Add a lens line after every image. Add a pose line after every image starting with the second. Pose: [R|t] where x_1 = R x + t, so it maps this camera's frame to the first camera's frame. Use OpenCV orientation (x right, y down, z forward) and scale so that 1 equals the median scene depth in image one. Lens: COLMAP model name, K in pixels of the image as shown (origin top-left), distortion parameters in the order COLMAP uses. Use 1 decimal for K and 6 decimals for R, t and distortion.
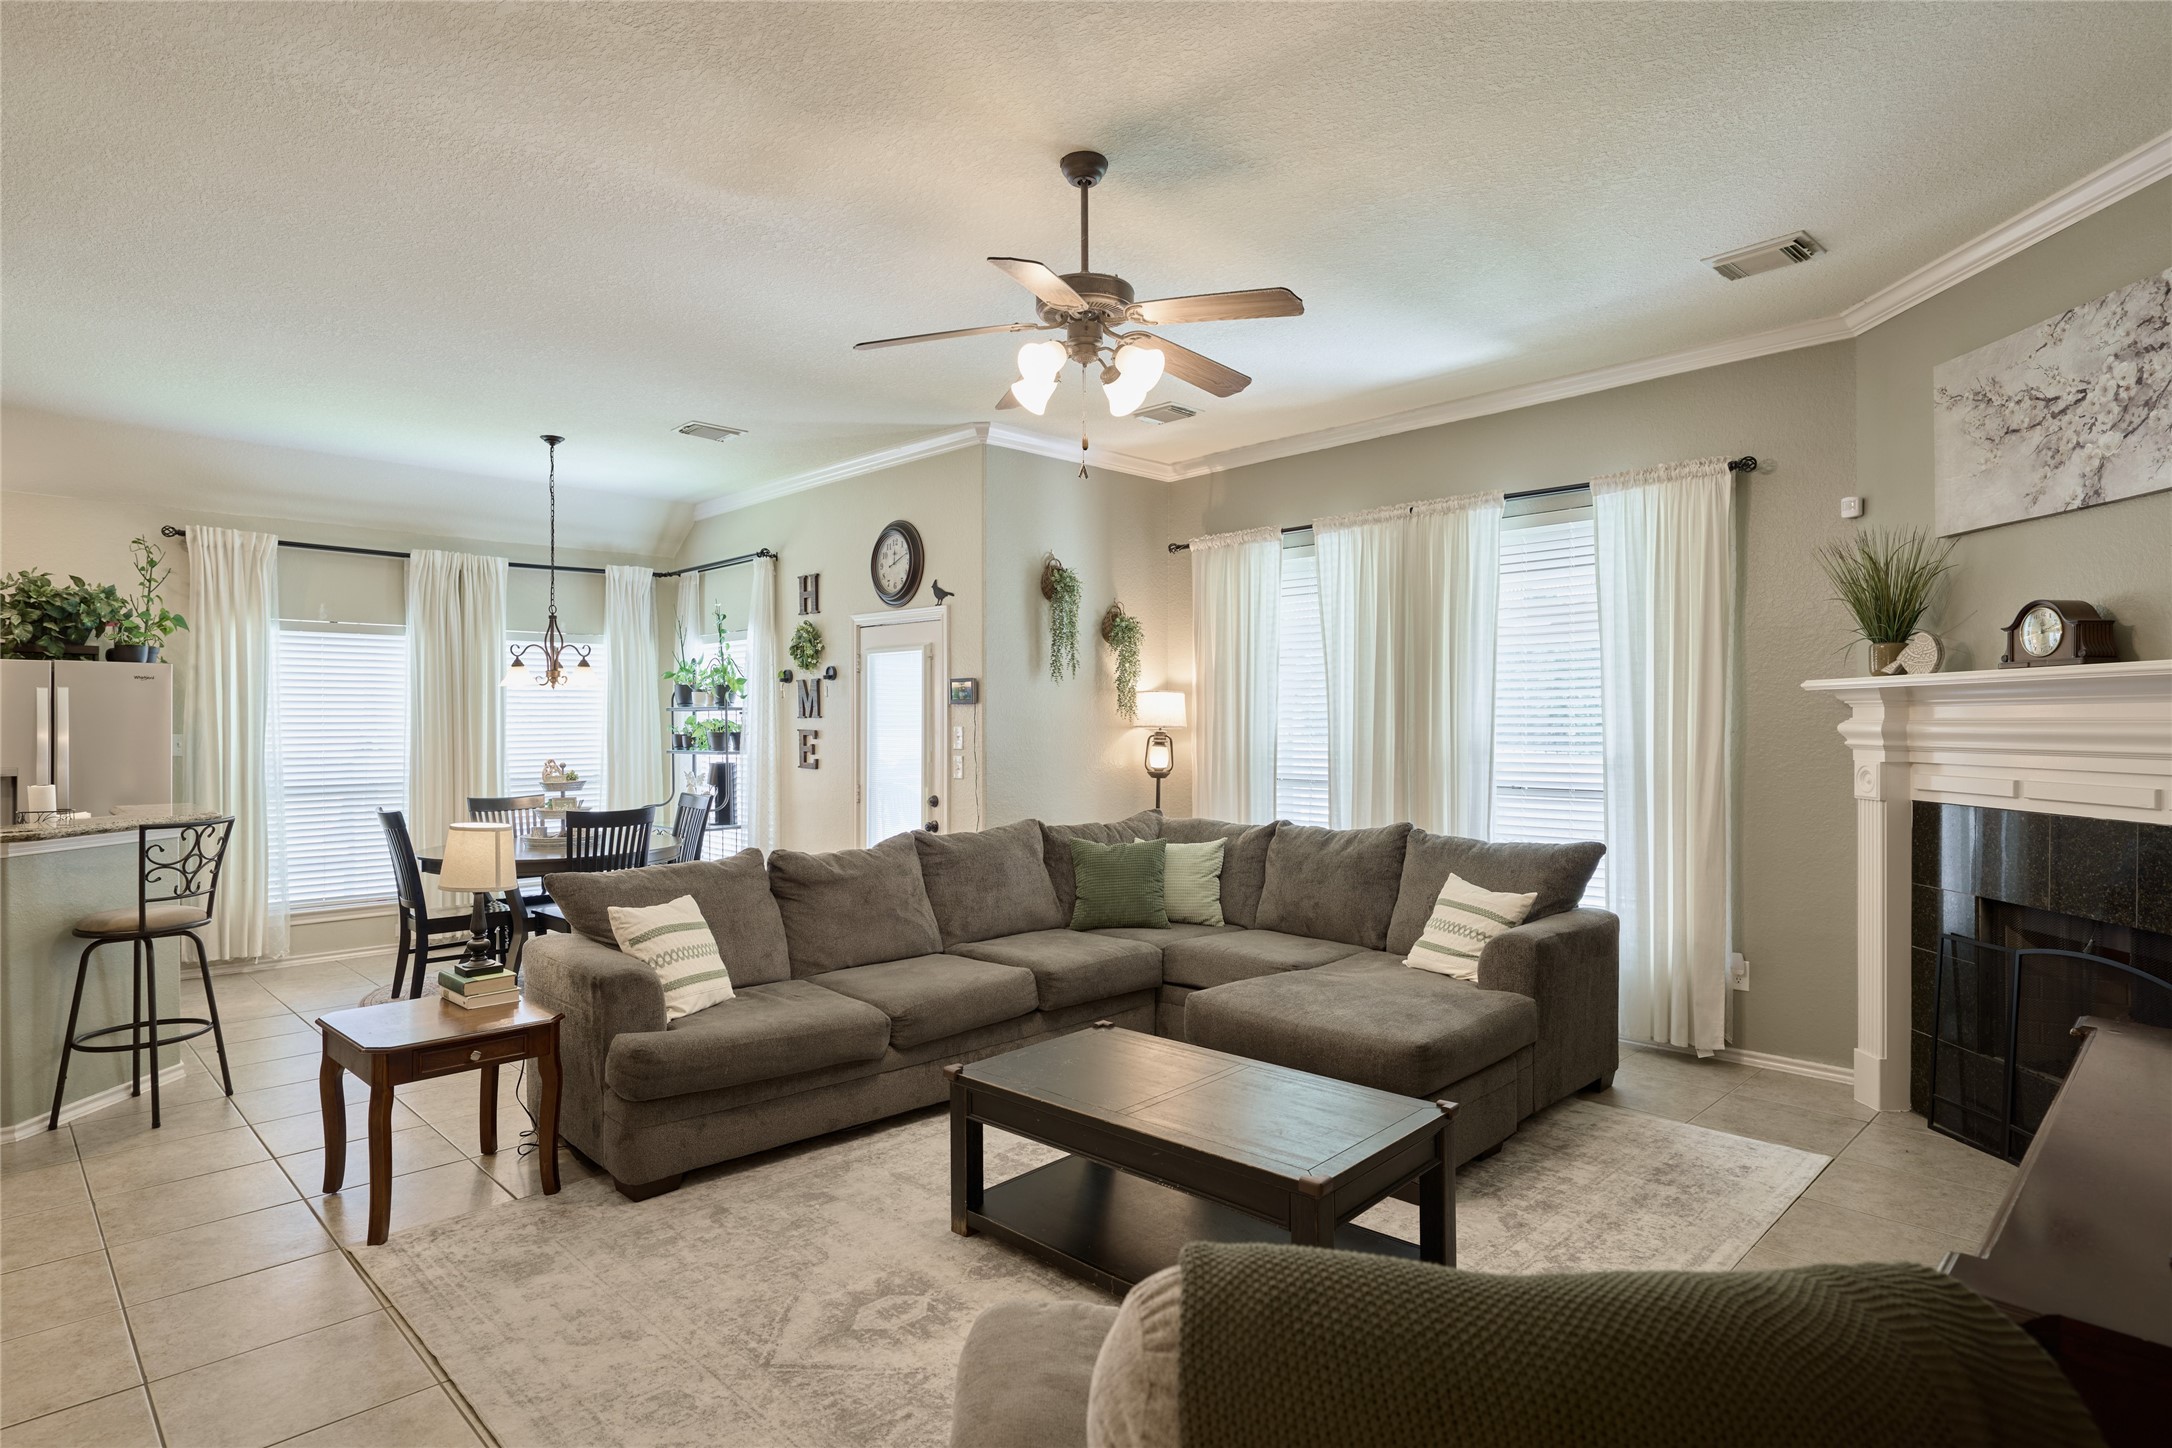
lens RADIAL K [[1131.0, 0, 1086.0], [0, 1131.0, 724.0], [0, 0, 1]] dist [0.000100, -0.000216]
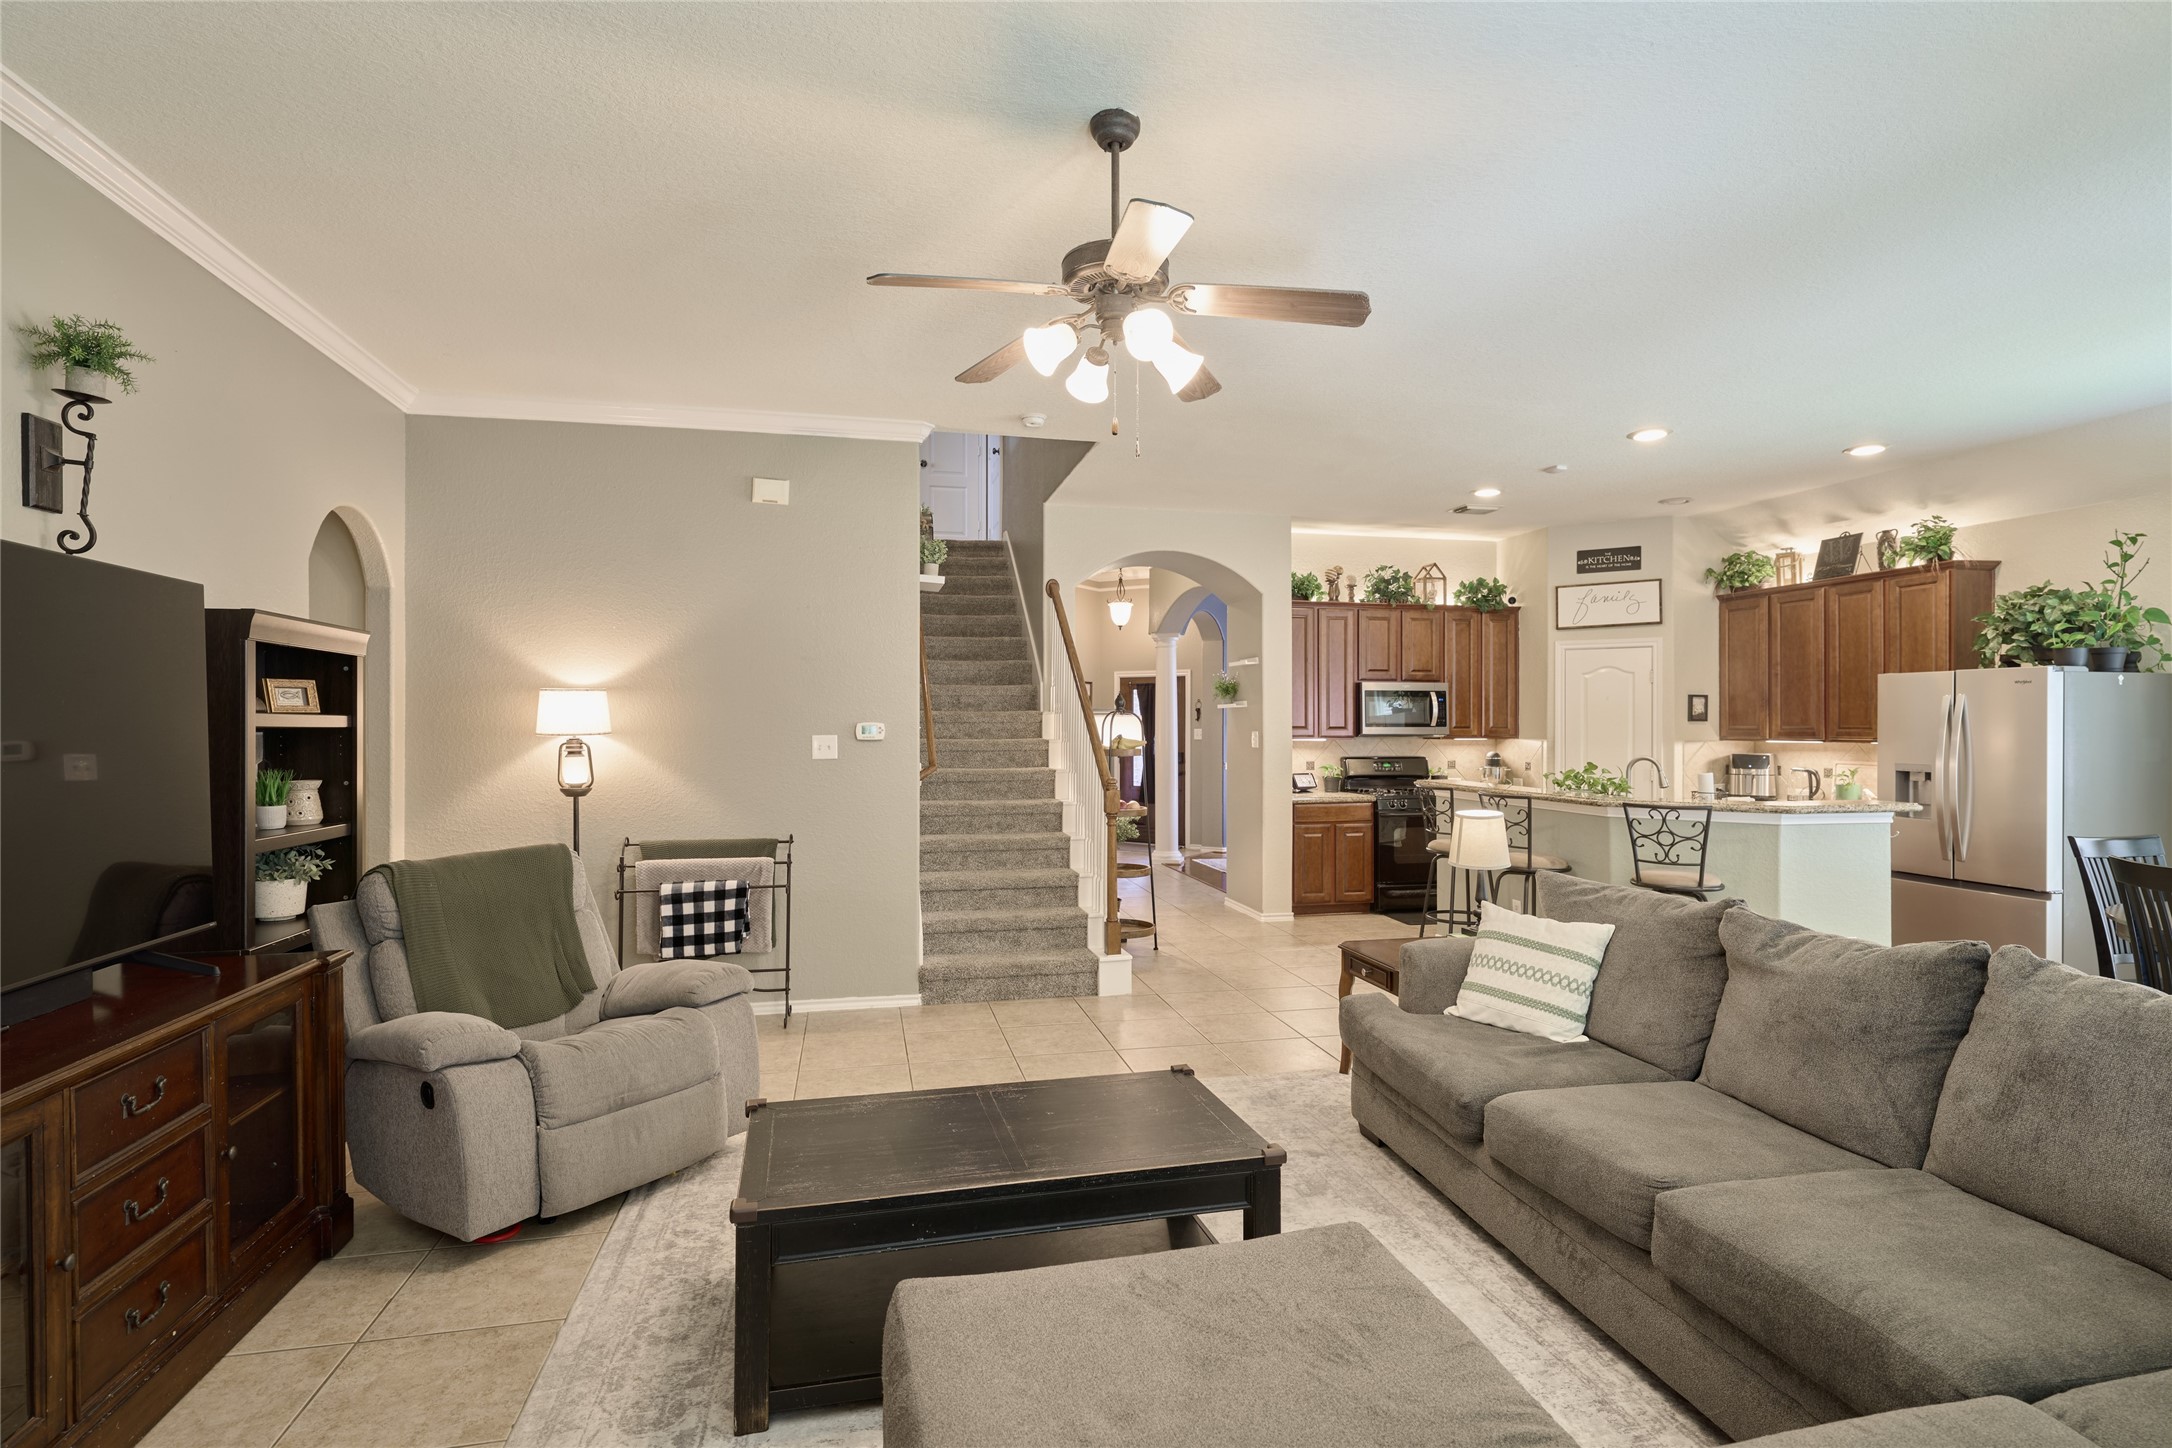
lens RADIAL K [[1098.6, 0, 1086.0], [0, 1098.6, 724.0], [0, 0, 1]] dist [0.000701, -0.000036]
pose [[-0.544245, -0.000005, -0.838926, 0.634413], [-0.000973, 0.999999, 0.000626, -0.004785], [0.838926, 0.001157, -0.544245, 1.216054]]
